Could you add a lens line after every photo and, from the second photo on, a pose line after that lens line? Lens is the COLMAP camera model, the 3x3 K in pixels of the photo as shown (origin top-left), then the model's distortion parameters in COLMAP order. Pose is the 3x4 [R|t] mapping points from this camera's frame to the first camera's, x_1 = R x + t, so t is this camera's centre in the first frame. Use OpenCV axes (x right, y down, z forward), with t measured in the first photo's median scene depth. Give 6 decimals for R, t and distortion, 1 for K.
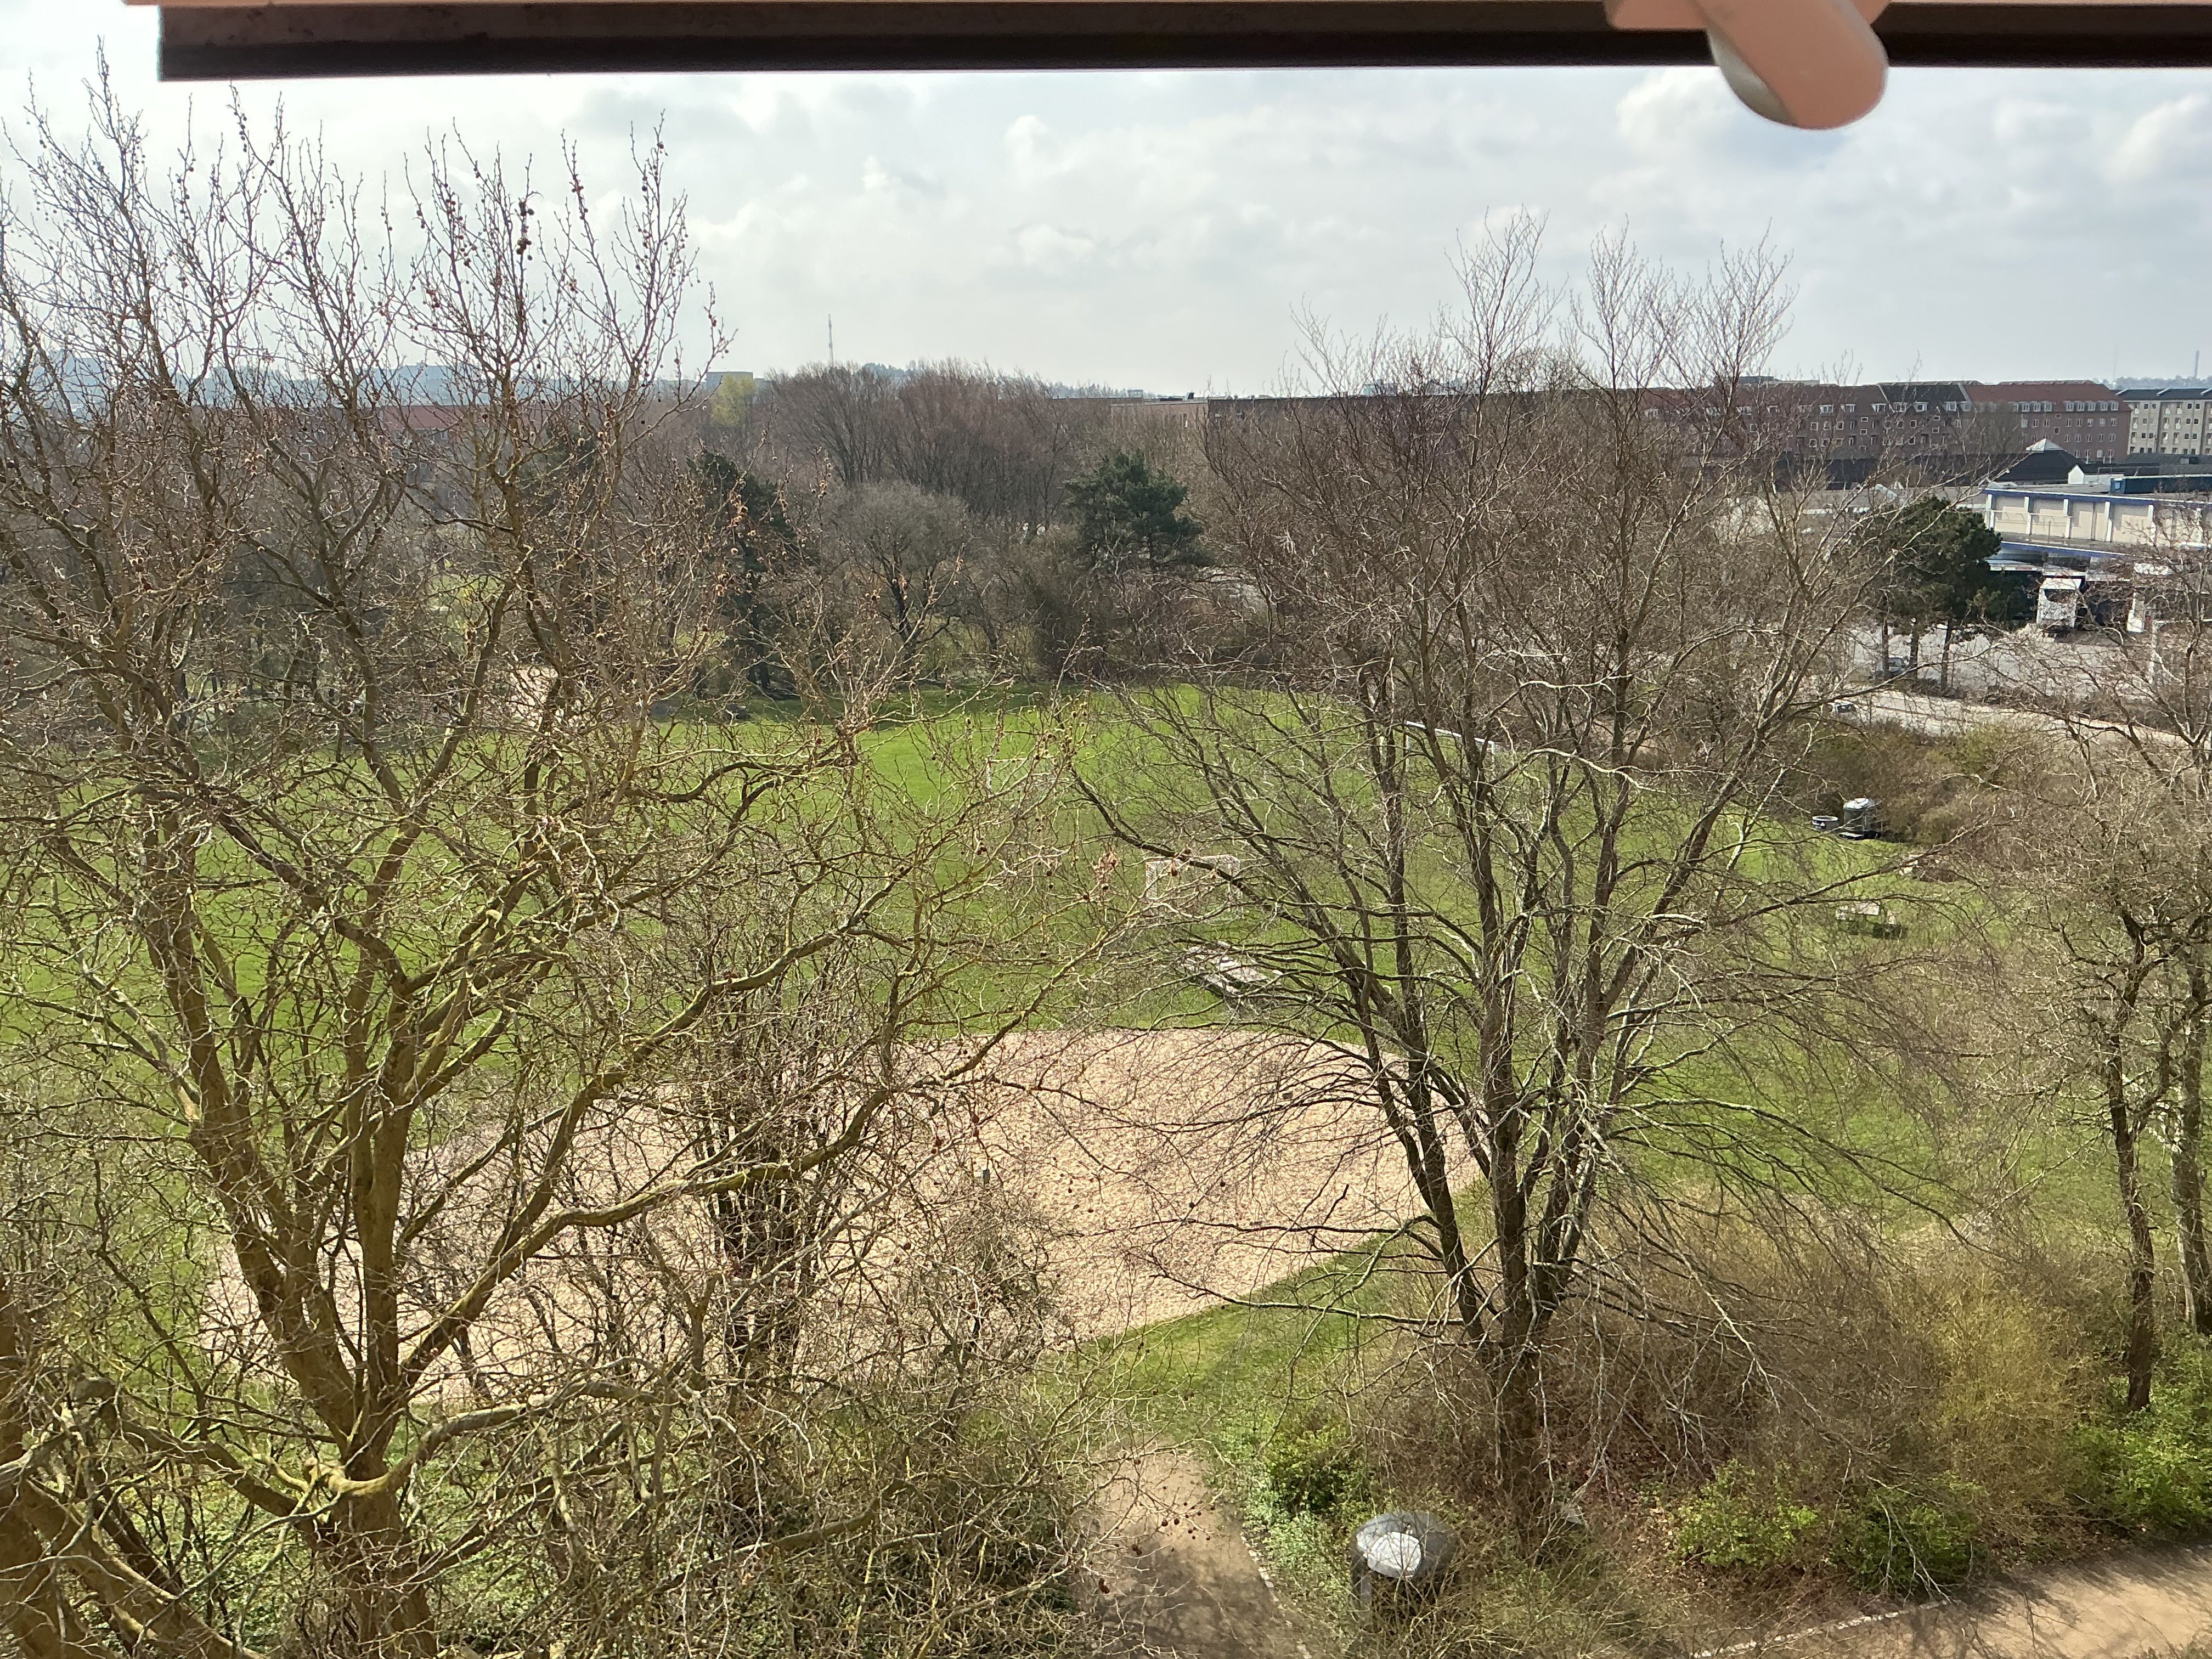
lens RADIAL K [[1854.1, 0, 1107.4], [0, 1854.1, 830.8], [0, 0, 1]] dist [0.001431, -0.002934]
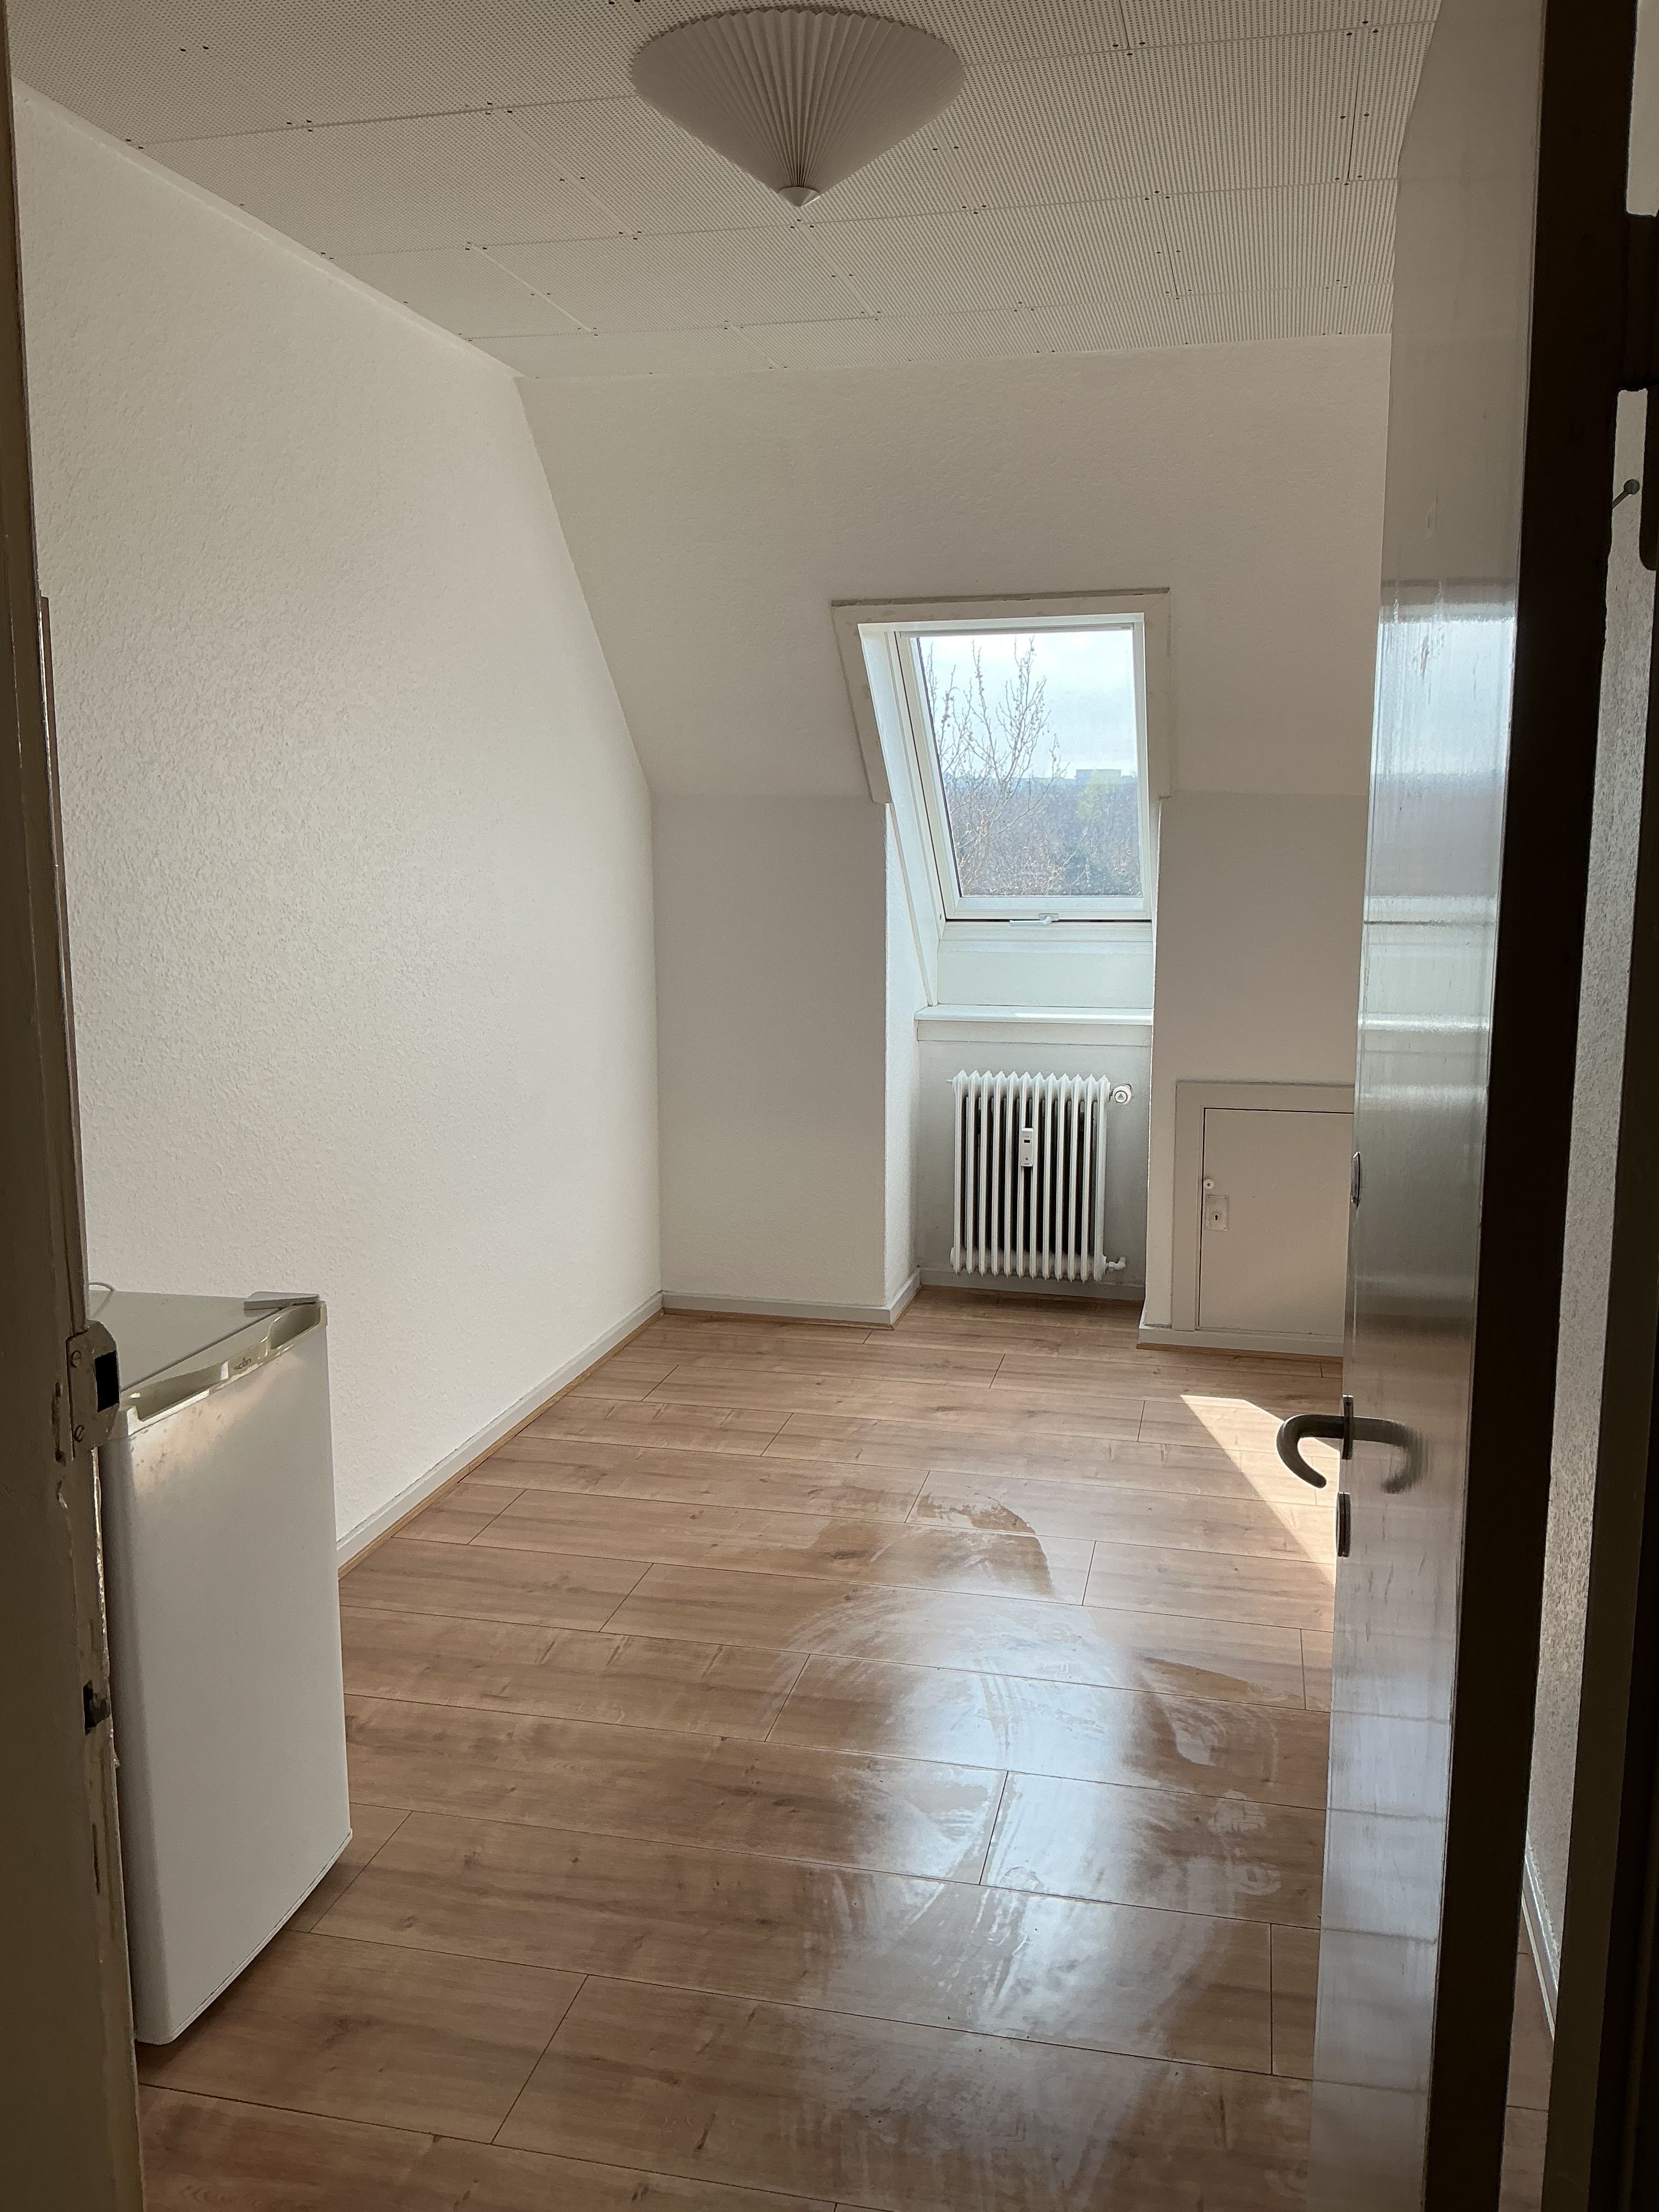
lens RADIAL K [[1854.1, 0, 824.7], [0, 1854.1, 1108.4], [0, 0, 1]] dist [0.001431, -0.002934]
pose [[0.941707, 0.078225, -0.327215, 0.139370], [-0.098393, 0.994106, -0.045514, 0.109211], [0.321726, 0.075056, 0.943853, -0.516188]]
